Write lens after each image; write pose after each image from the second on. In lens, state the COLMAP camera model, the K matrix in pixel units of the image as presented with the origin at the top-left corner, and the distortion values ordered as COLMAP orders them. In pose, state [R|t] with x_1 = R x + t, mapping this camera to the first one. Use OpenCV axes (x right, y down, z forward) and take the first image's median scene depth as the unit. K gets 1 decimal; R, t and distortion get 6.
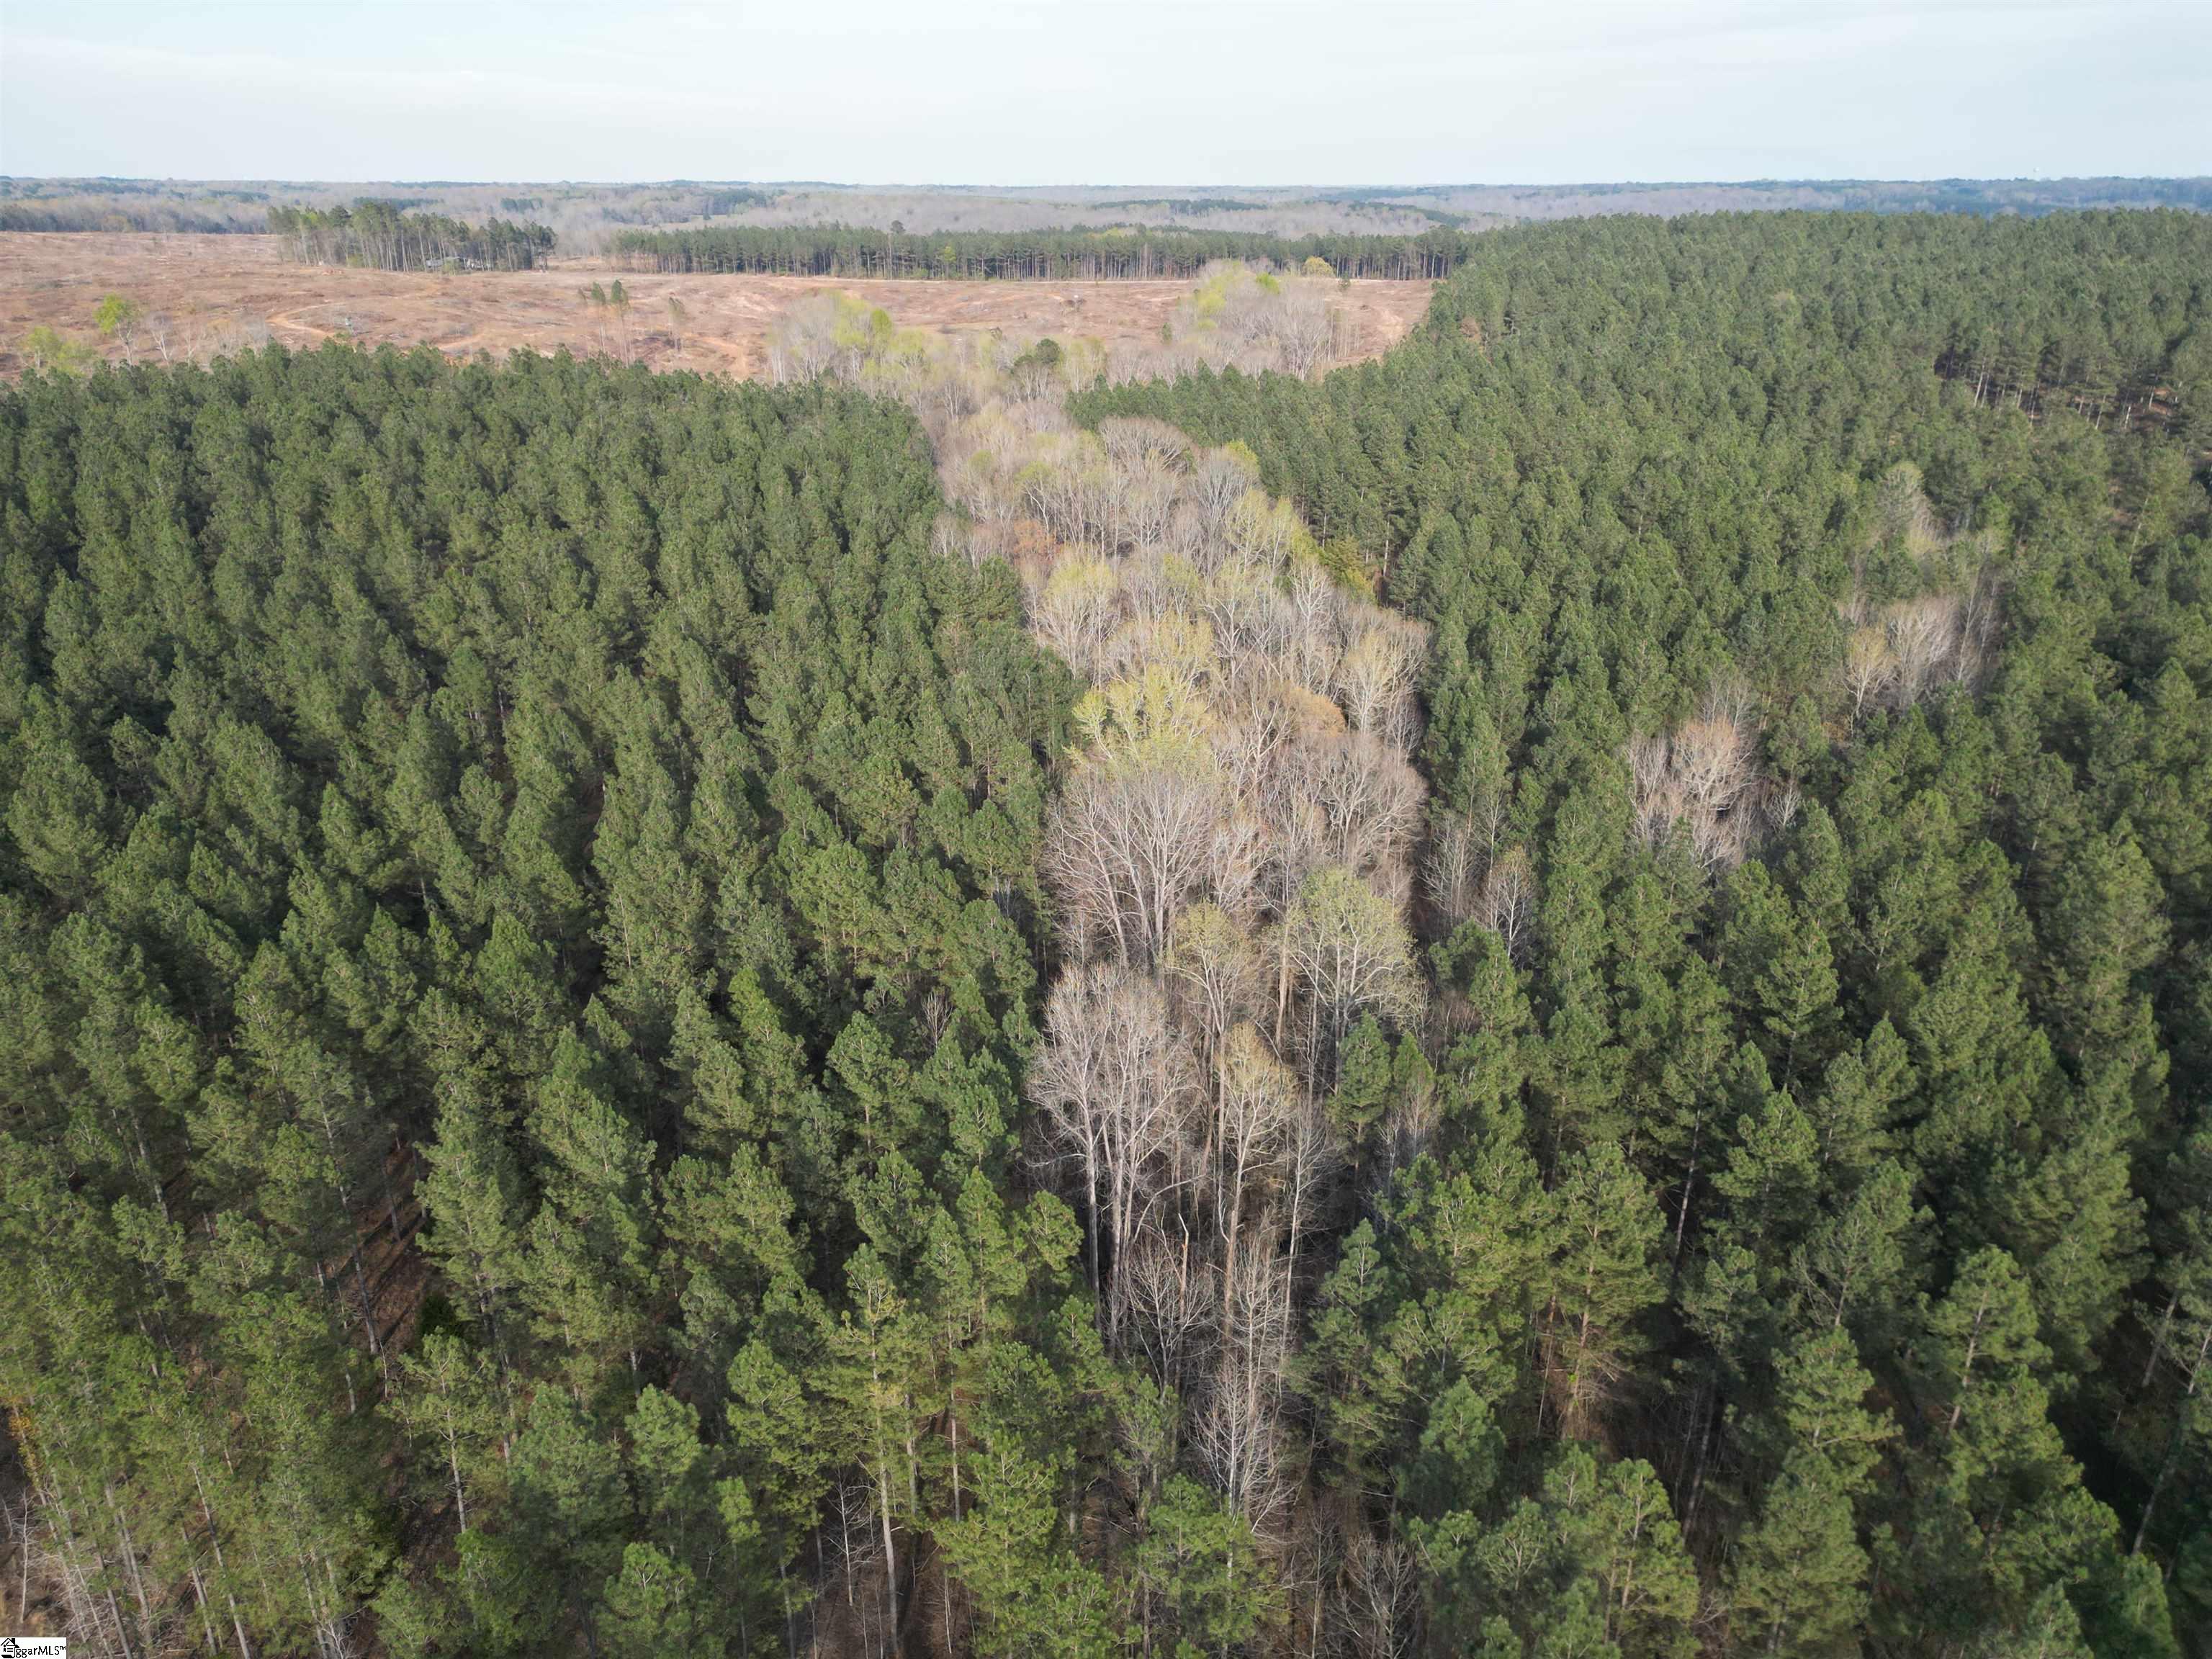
lens RADIAL K [[1538.2, 0, 1106.0], [0, 1538.2, 829.5], [0, 0, 1]] dist [0.081109, -0.074768]
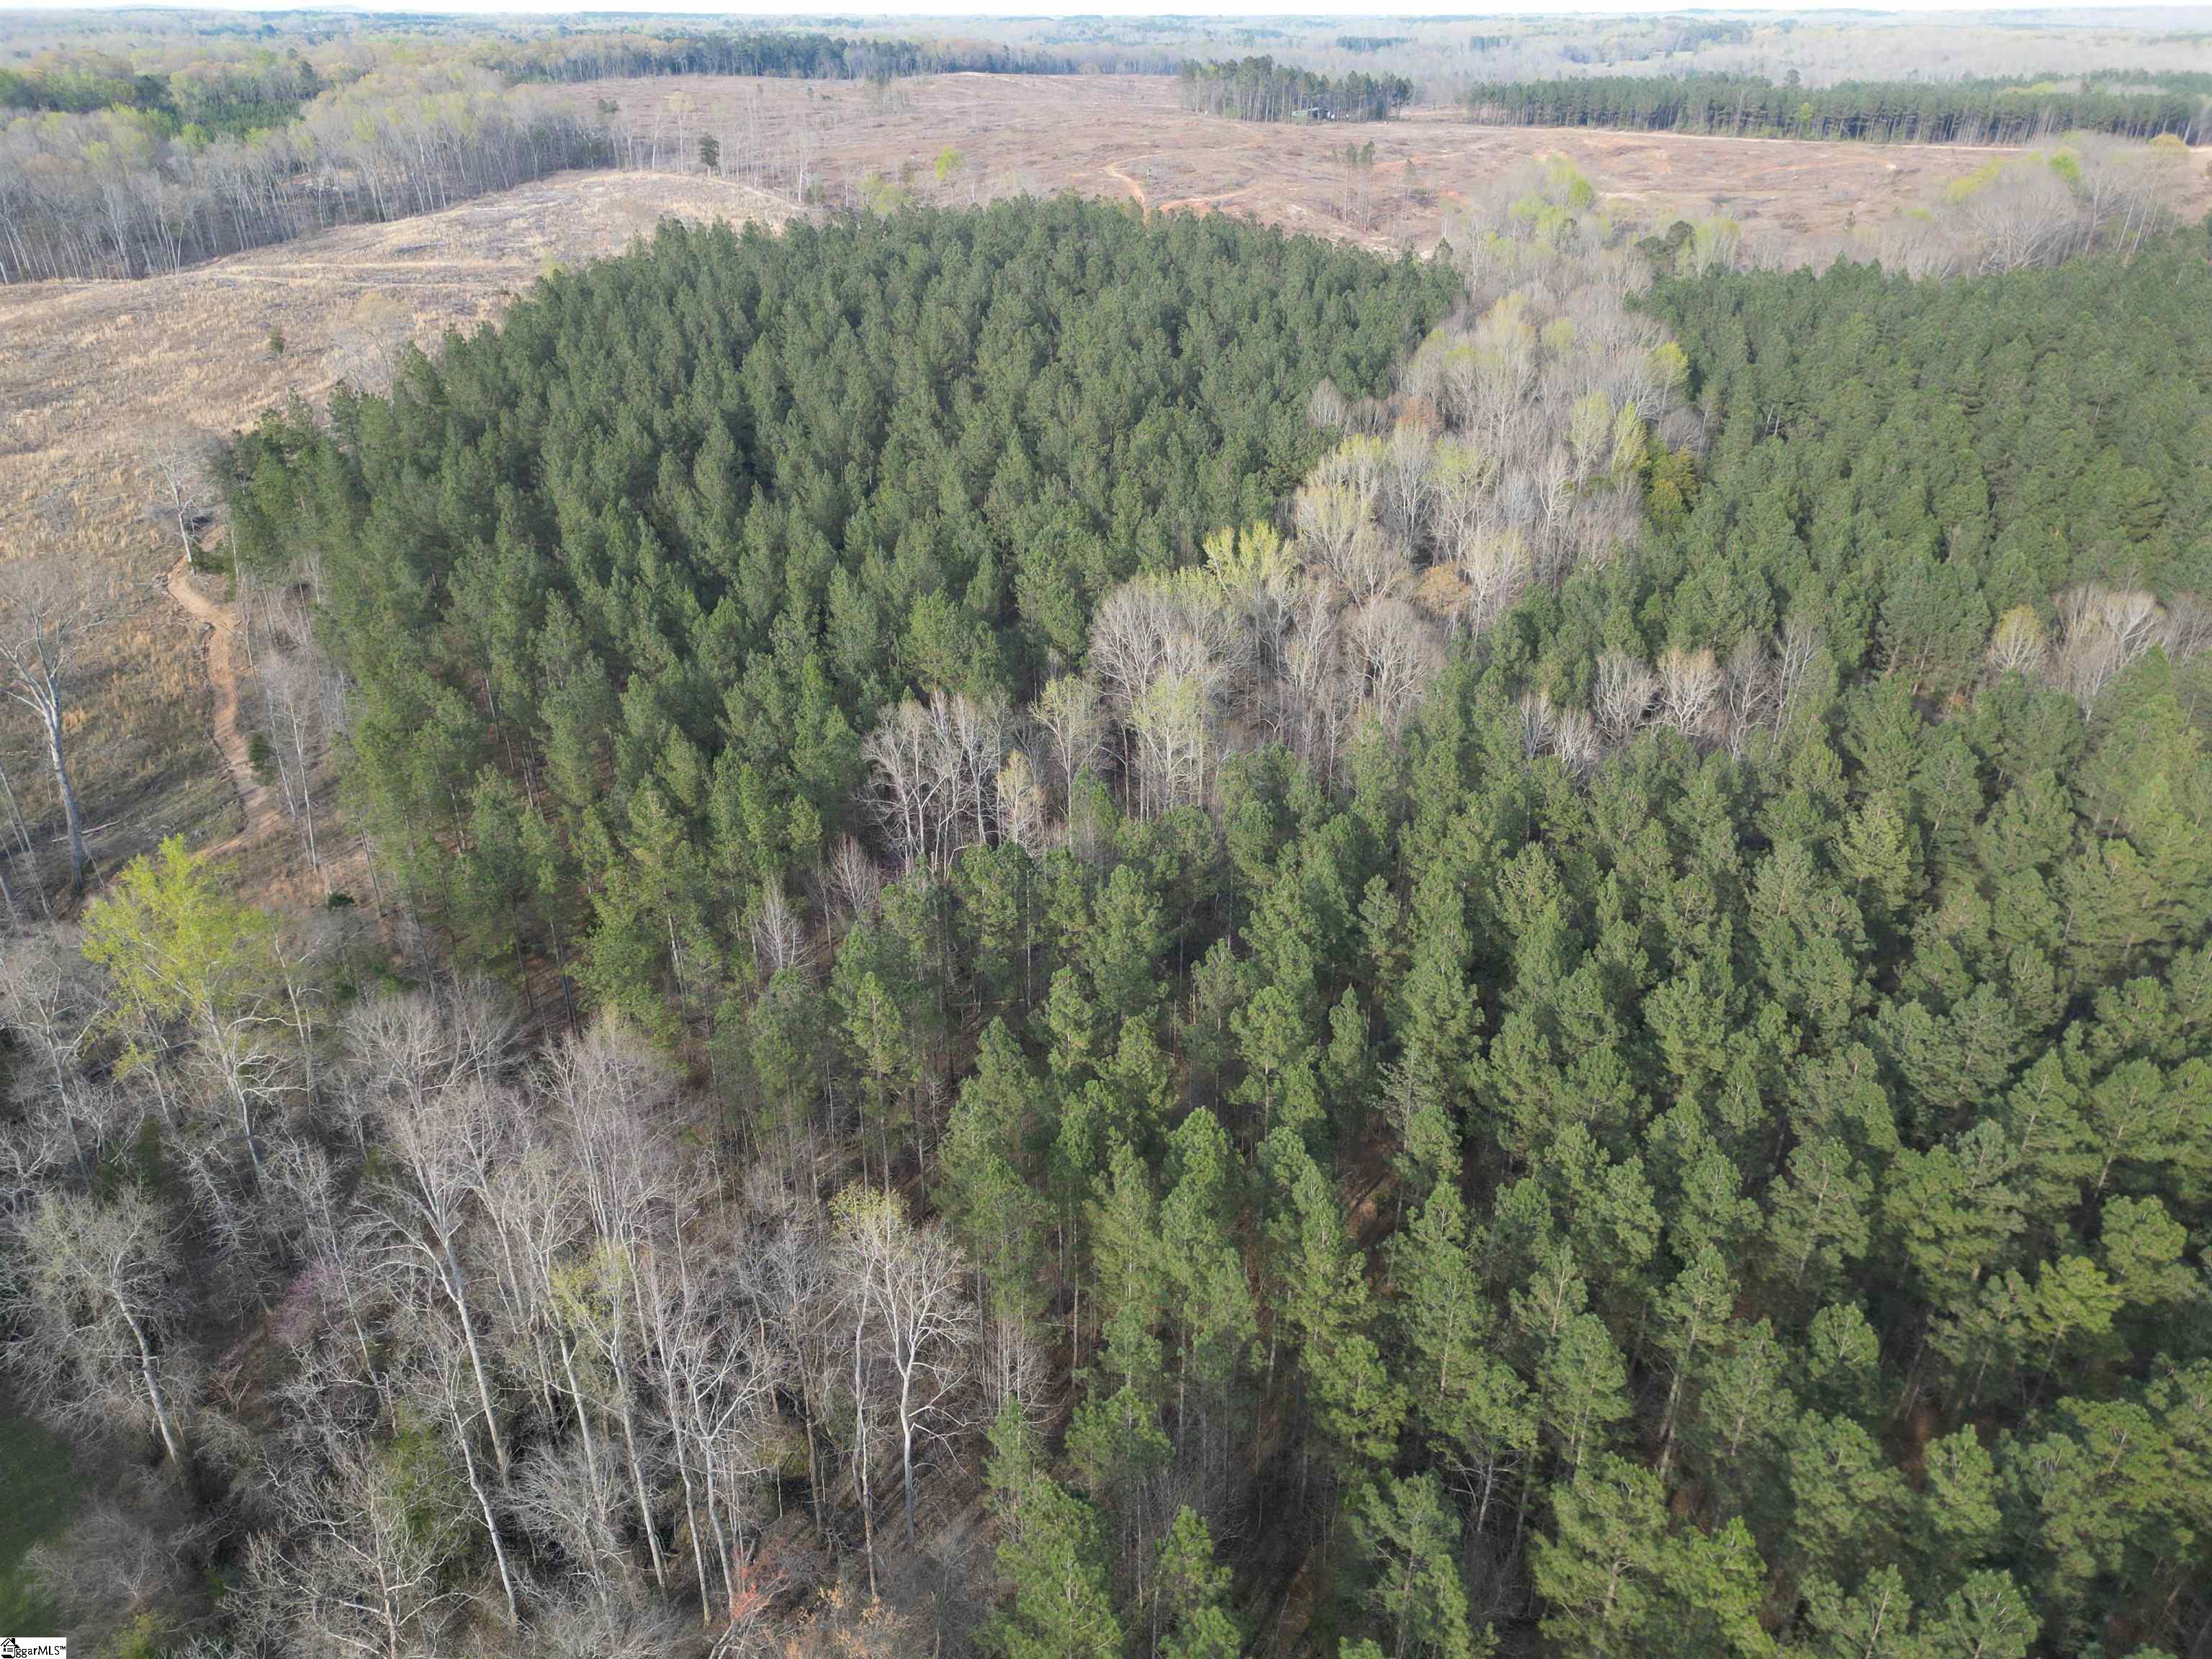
lens RADIAL K [[1538.2, 0, 1106.0], [0, 1538.2, 829.5], [0, 0, 1]] dist [0.081109, -0.074768]
pose [[0.837370, 0.254013, -0.484034, 0.553763], [-0.209963, 0.967011, 0.144240, -0.019943], [0.504705, -0.019153, 0.863080, -0.122498]]
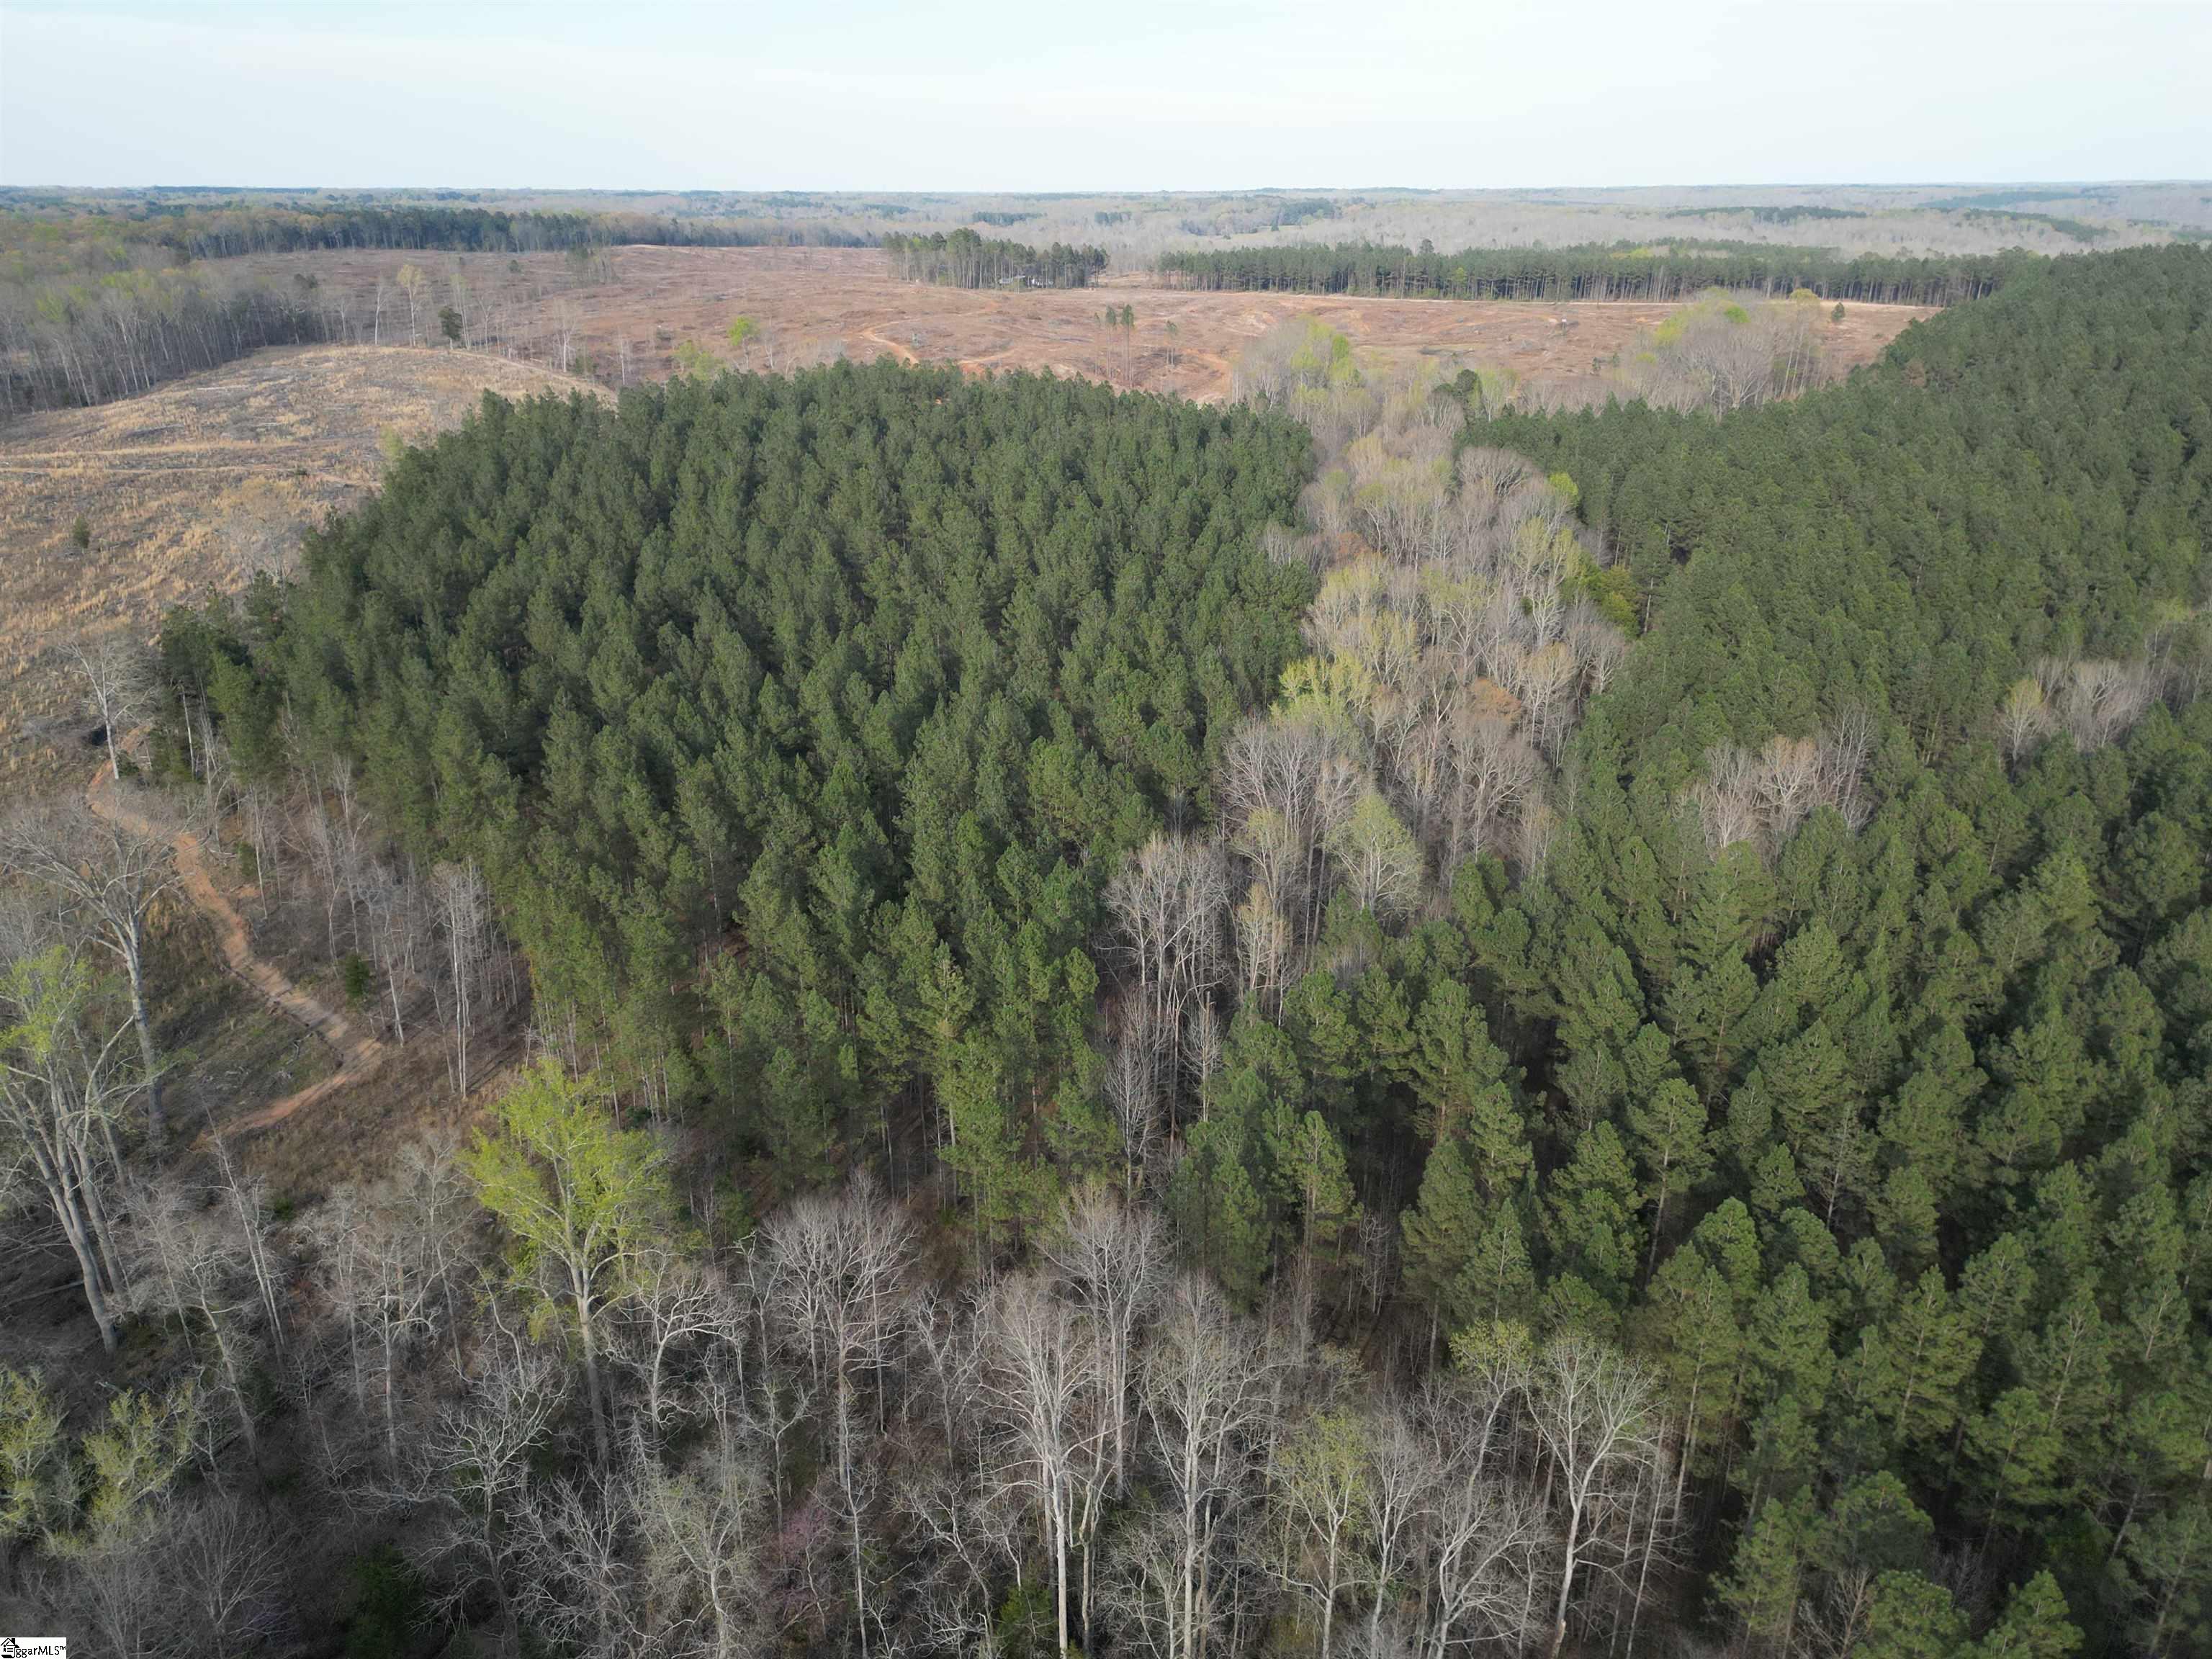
lens RADIAL K [[1538.2, 0, 1106.0], [0, 1538.2, 829.5], [0, 0, 1]] dist [0.081109, -0.074768]
pose [[0.940841, 0.127983, -0.313750, 0.248192], [-0.128610, 0.991517, 0.018792, 0.041438], [0.313494, 0.022671, 0.949320, -0.265105]]
